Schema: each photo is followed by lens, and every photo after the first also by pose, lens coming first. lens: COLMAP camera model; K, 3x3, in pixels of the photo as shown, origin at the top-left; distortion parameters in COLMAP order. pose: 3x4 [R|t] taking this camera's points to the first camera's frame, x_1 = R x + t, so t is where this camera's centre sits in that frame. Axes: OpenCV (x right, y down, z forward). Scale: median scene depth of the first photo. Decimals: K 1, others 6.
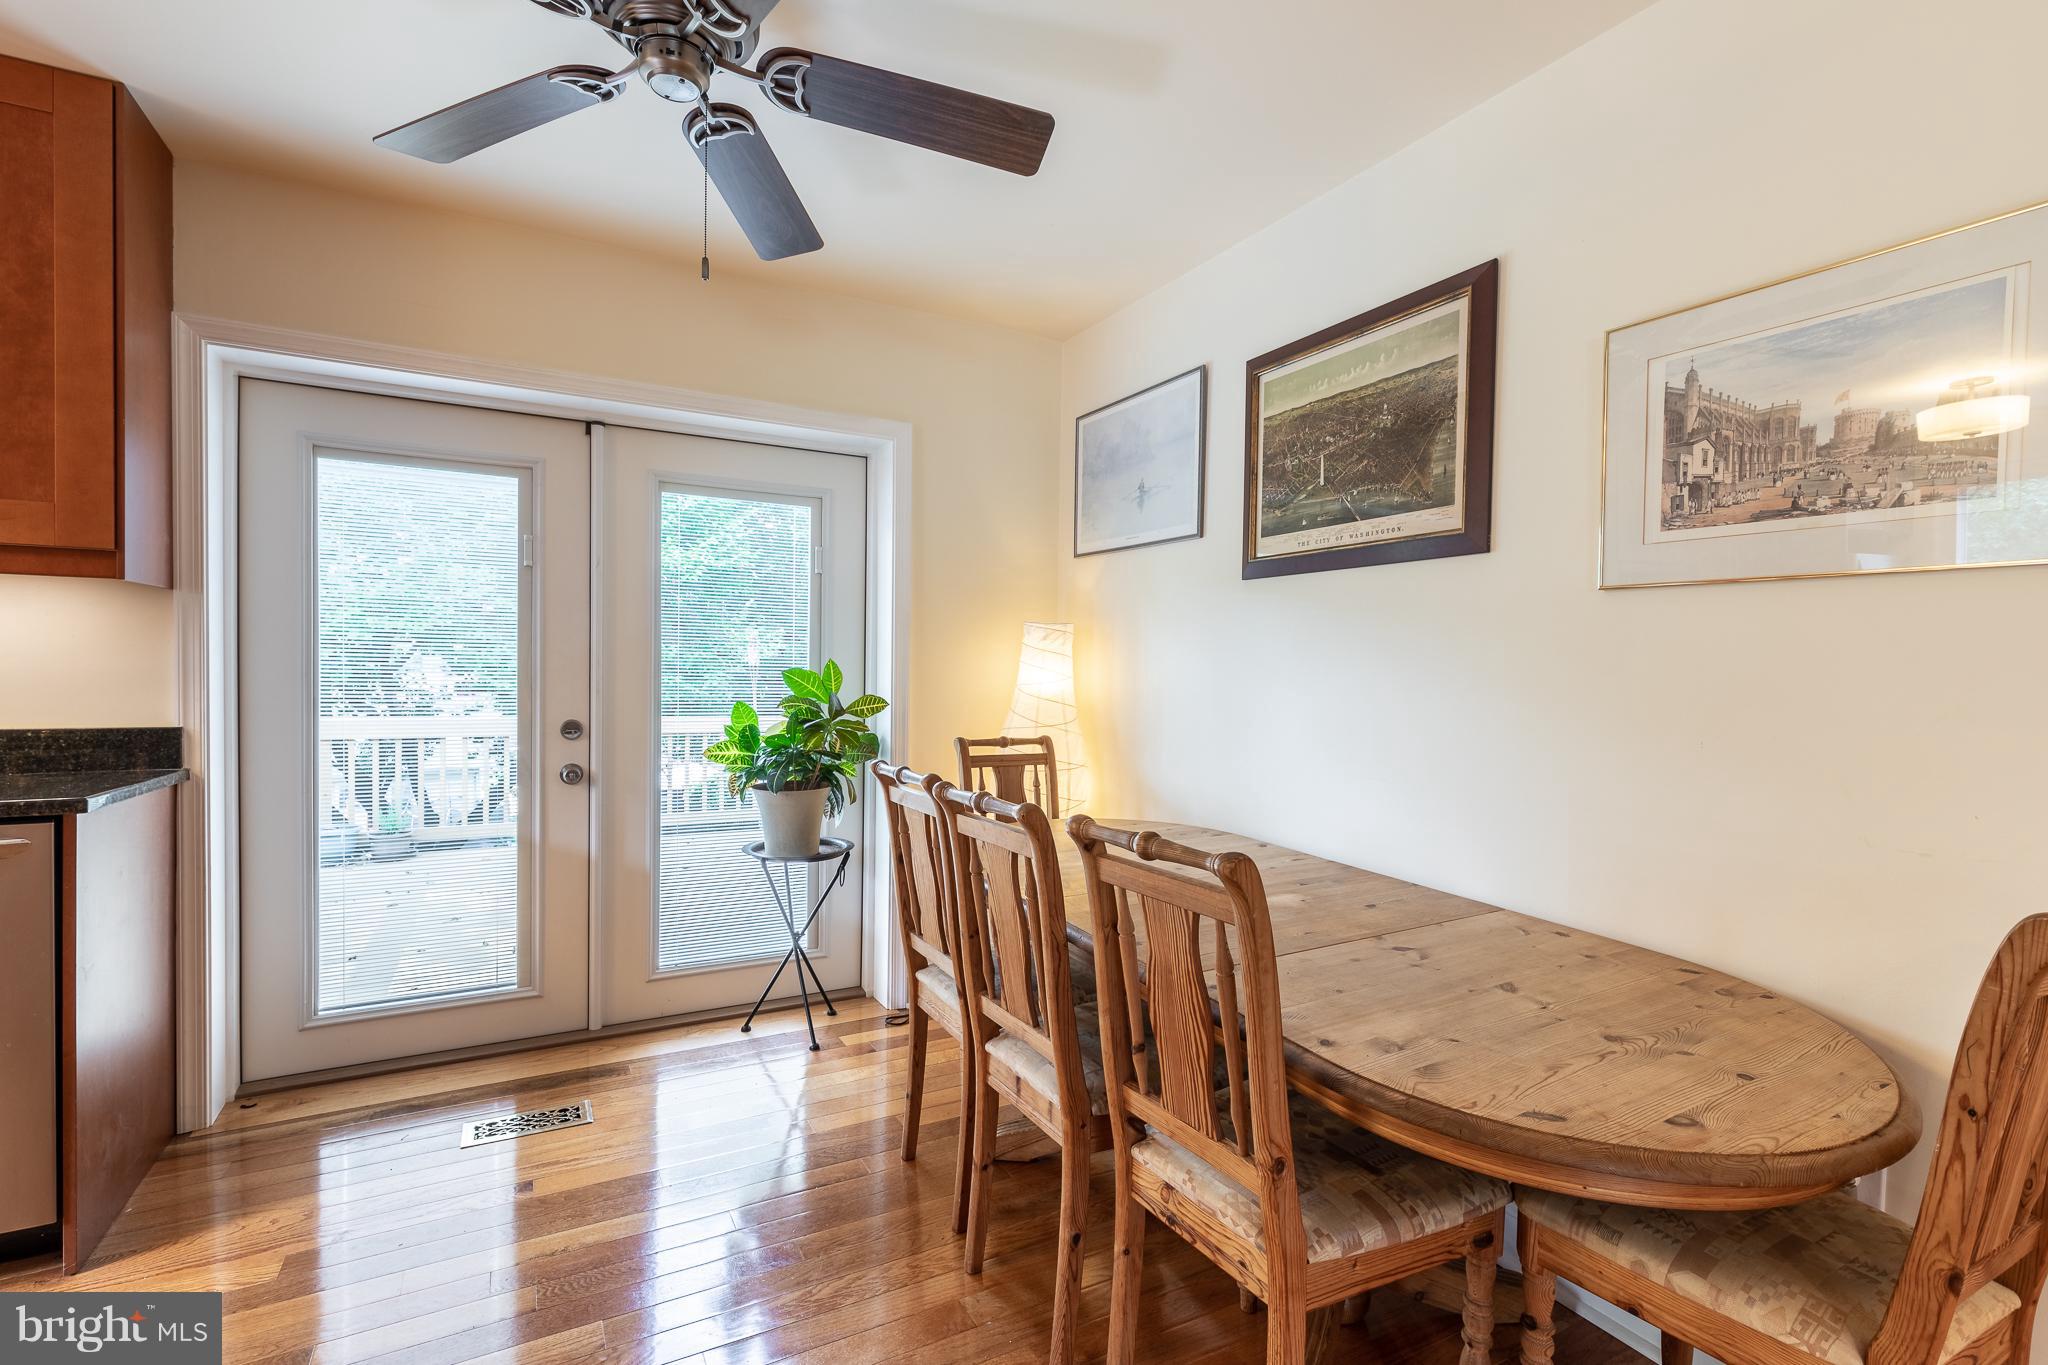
lens RADIAL K [[924.9, 0, 1032.4], [0, 924.9, 698.3], [0, 0, 1]] dist [0.008332, -0.001106]
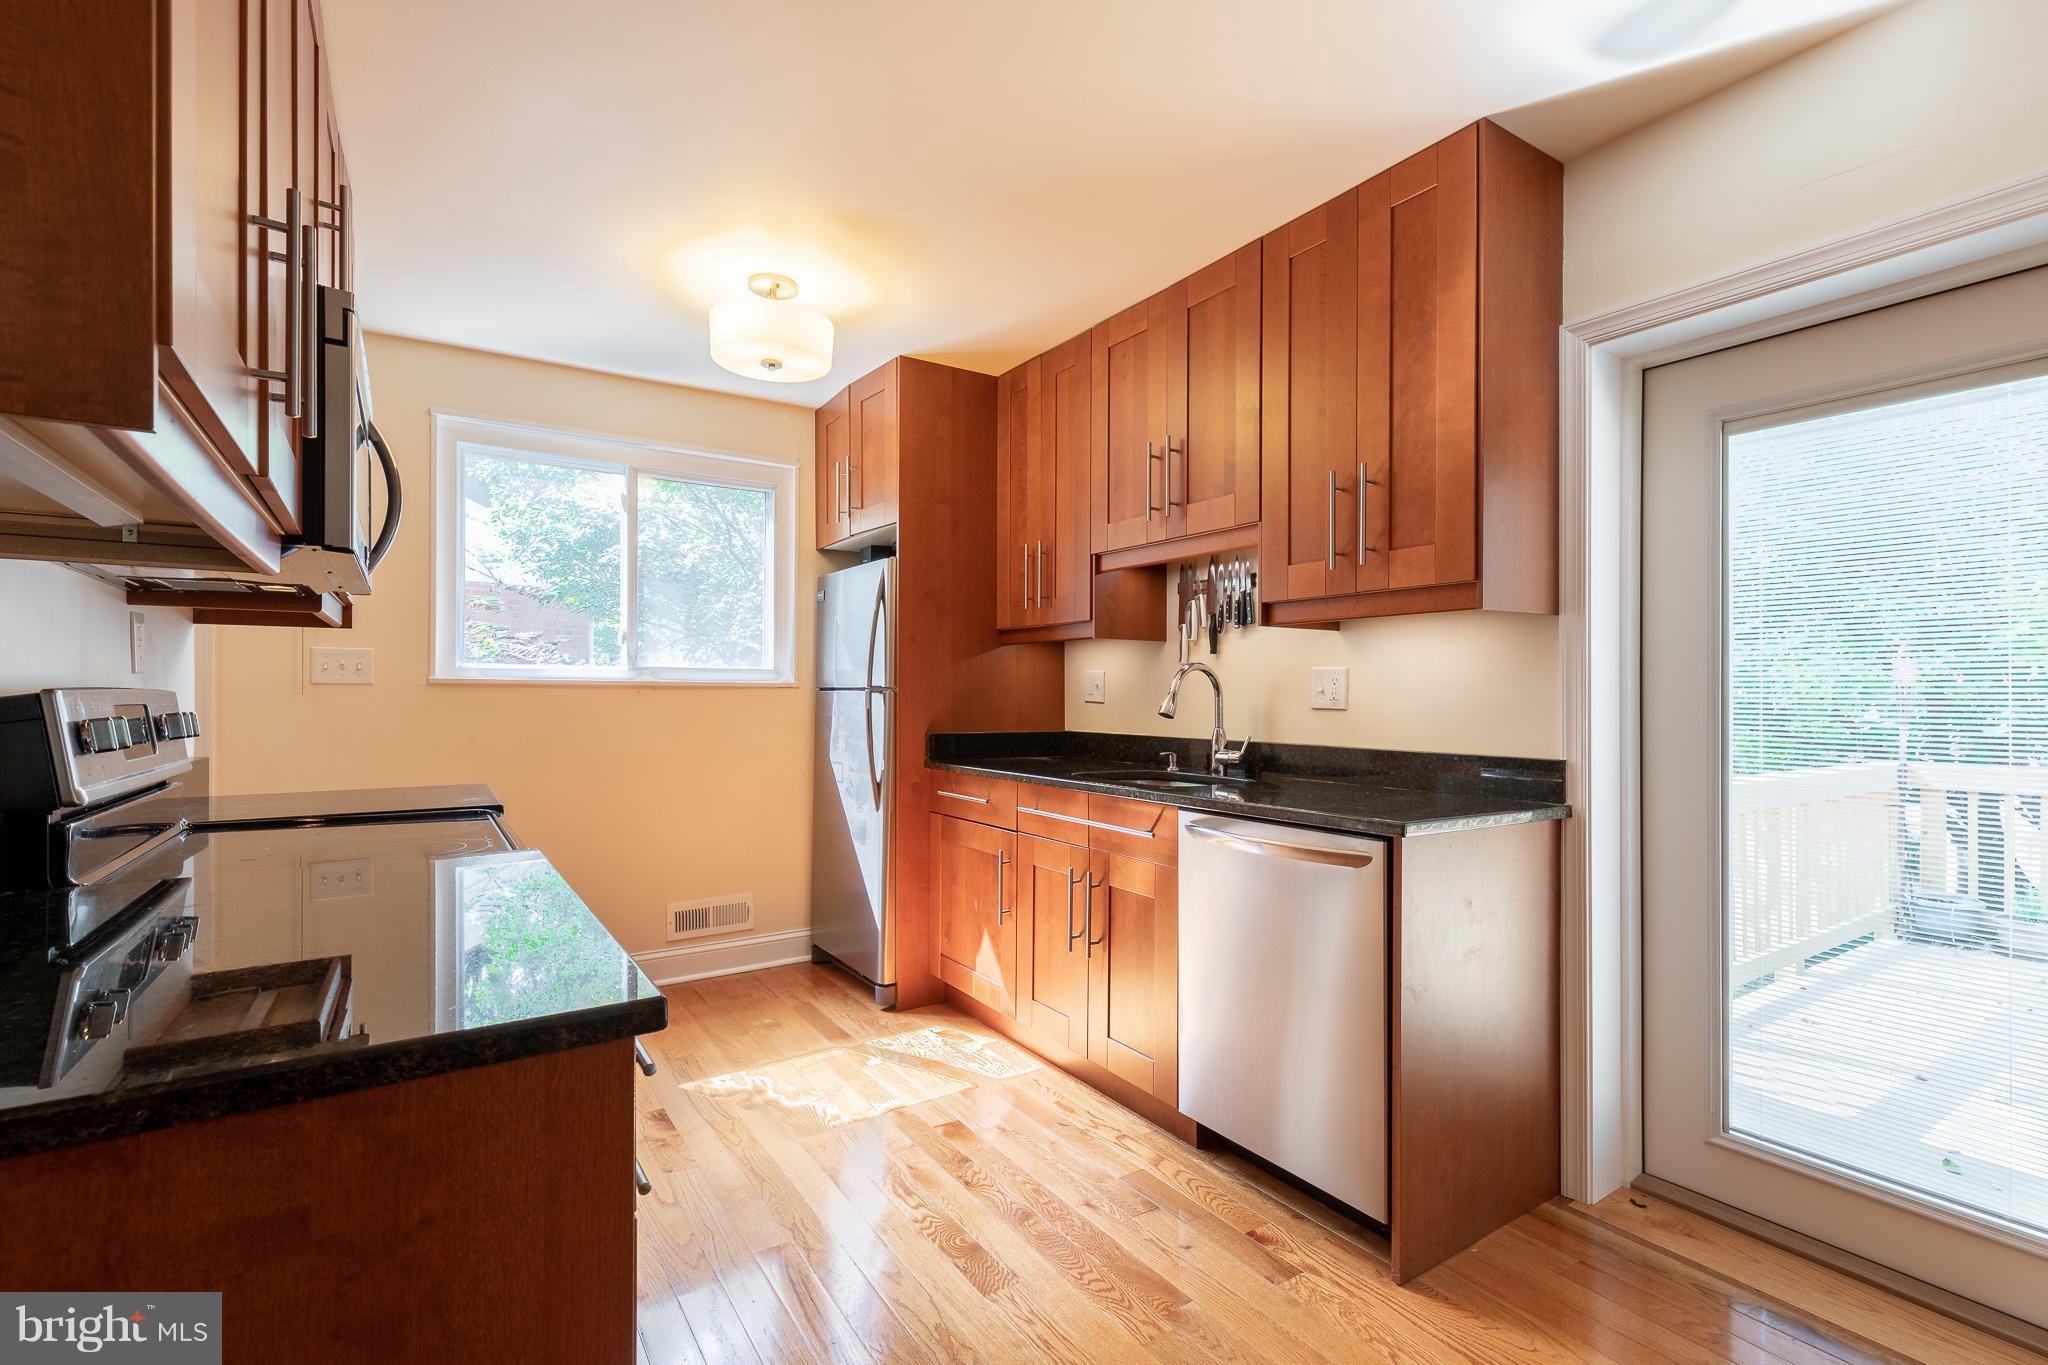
lens RADIAL K [[924.9, 0, 1018.9], [0, 924.9, 684.8], [0, 0, 1]] dist [0.008332, -0.001106]
pose [[0.083130, -0.017631, -0.996383, -0.019685], [-0.027027, 0.999436, -0.019939, -0.010454], [0.996172, 0.028587, 0.082607, 0.328474]]
